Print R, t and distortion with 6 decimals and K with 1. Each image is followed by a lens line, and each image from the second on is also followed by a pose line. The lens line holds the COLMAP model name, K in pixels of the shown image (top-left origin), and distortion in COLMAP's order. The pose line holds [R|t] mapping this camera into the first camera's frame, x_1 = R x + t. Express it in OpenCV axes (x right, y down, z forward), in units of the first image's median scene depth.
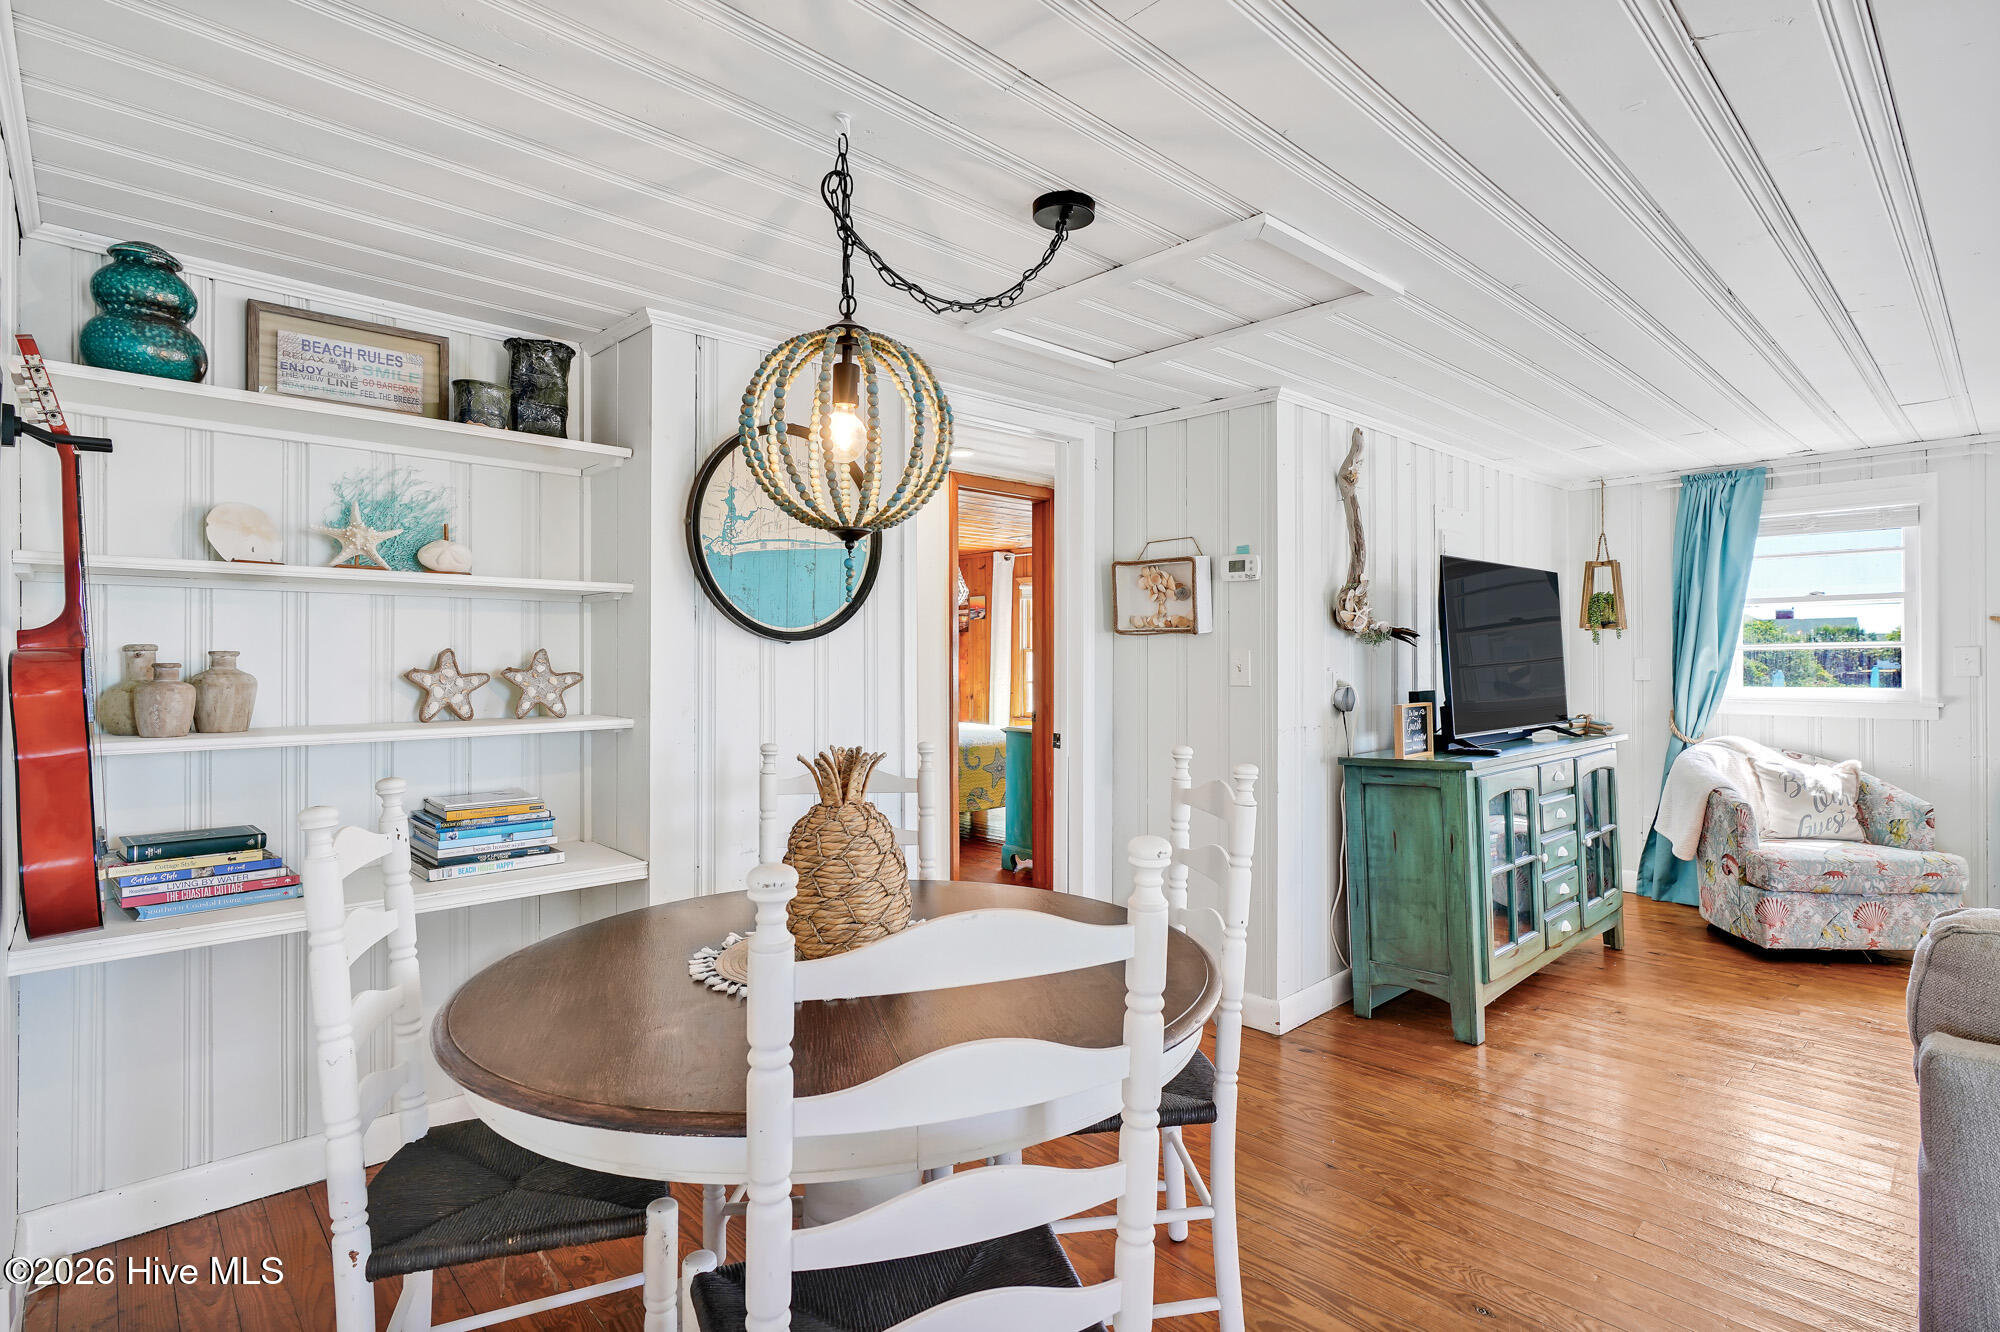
lens RADIAL K [[976.2, 0, 988.5], [0, 976.2, 655.4], [0, 0, 1]] dist [-0.001978, 0.002271]
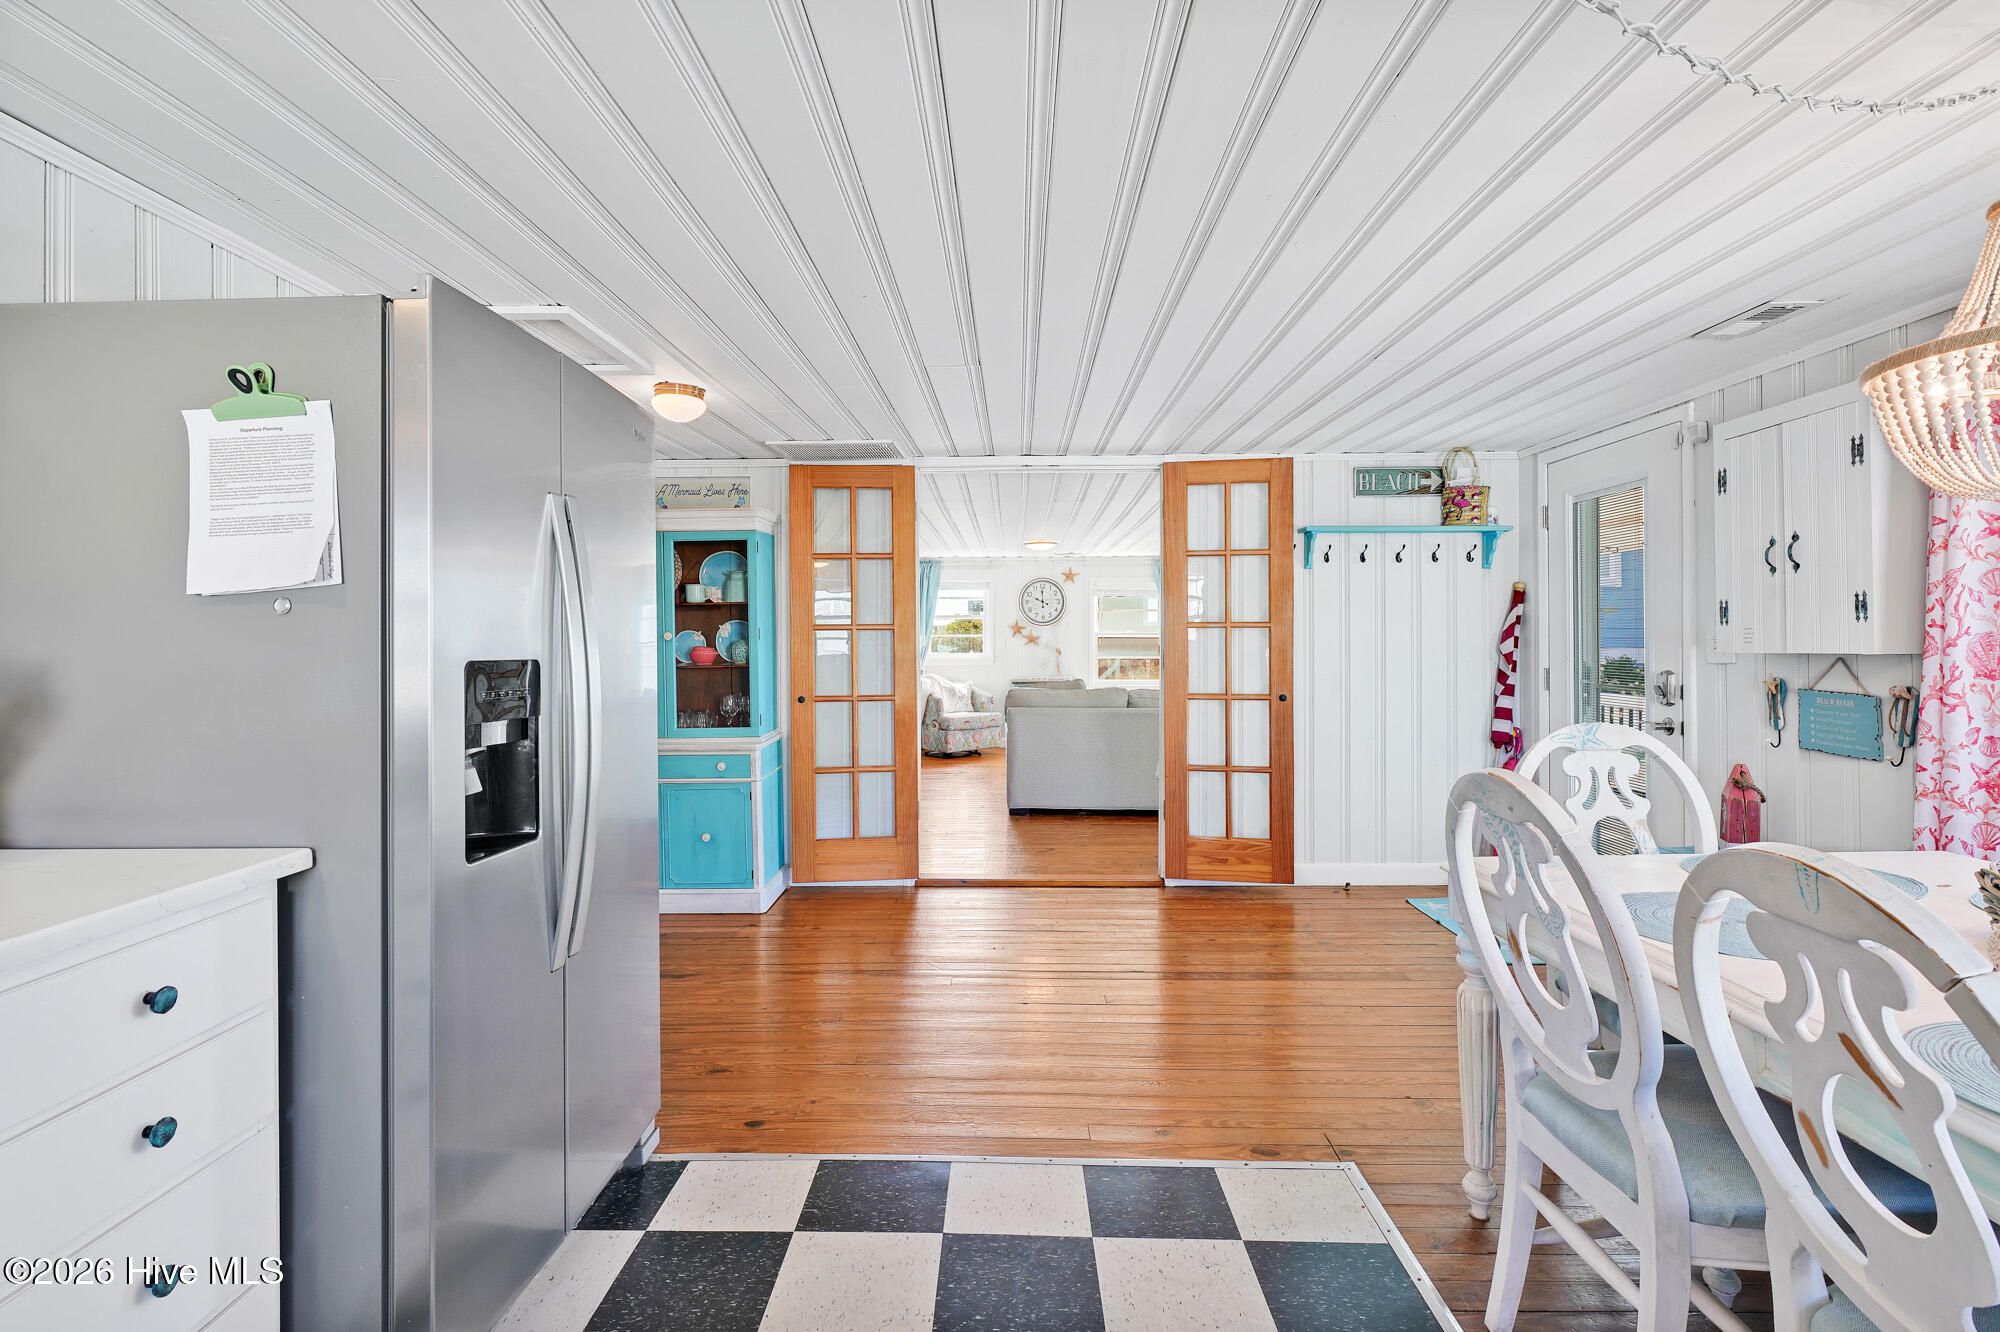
lens RADIAL K [[976.2, 0, 989.2], [0, 976.2, 627.5], [0, 0, 1]] dist [-0.001978, 0.002271]
pose [[0.702241, 0.014178, 0.711798, -0.912520], [-0.005851, 0.999883, -0.014144, 0.003692], [-0.711916, 0.005768, 0.702241, -0.841935]]
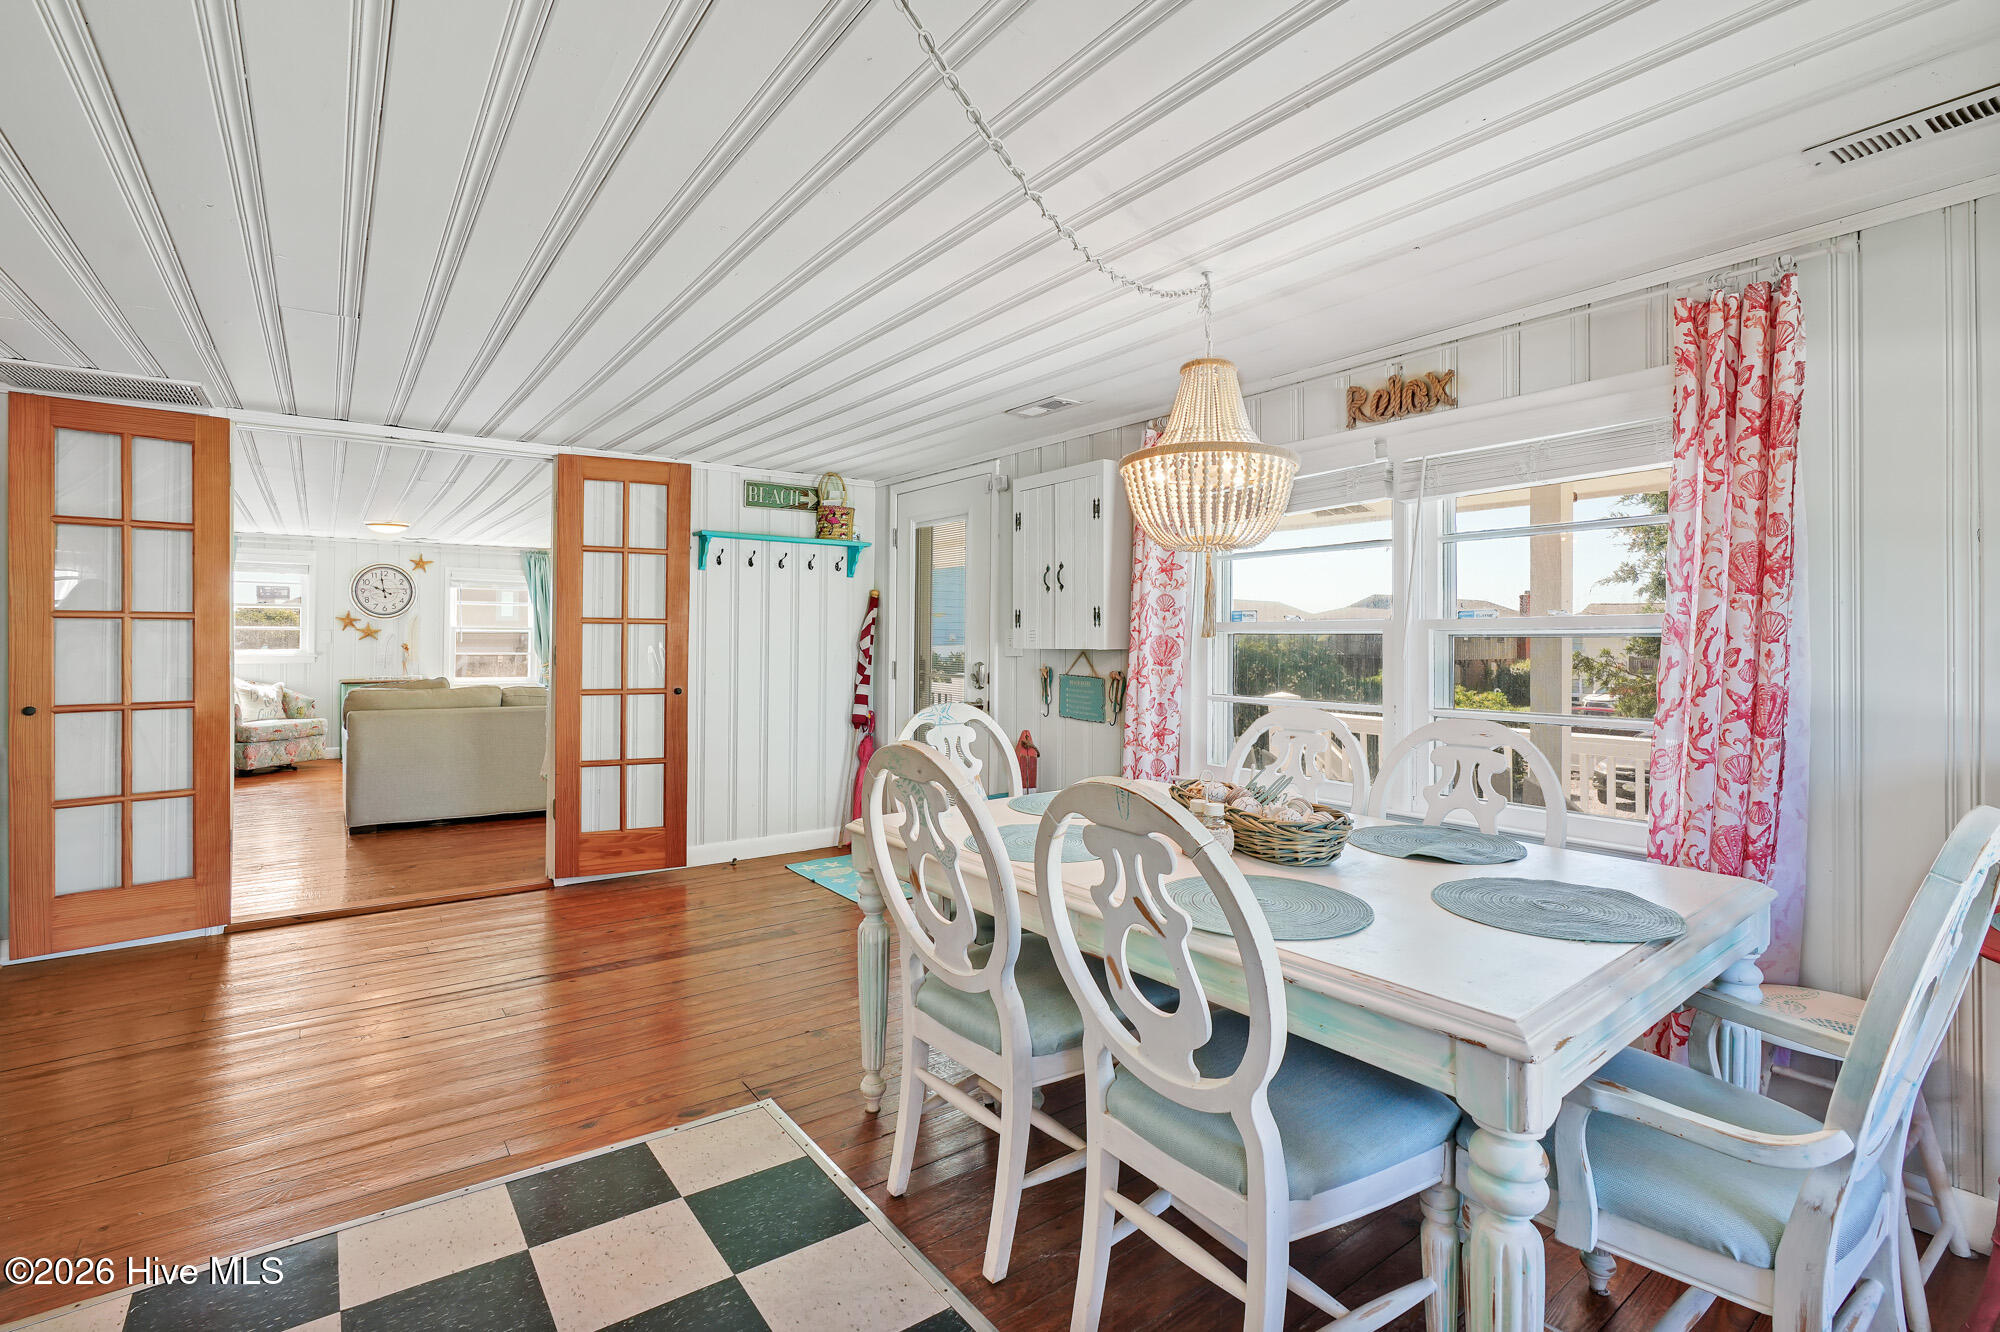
lens RADIAL K [[931.2, 0, 991.7], [0, 931.2, 631.5], [0, 0, 1]] dist [-0.012093, 0.004386]
pose [[0.124195, 0.014700, 0.992149, -0.949678], [-0.012252, 0.999837, -0.013280, 0.004625], [-0.992182, -0.010506, 0.124355, -0.808171]]
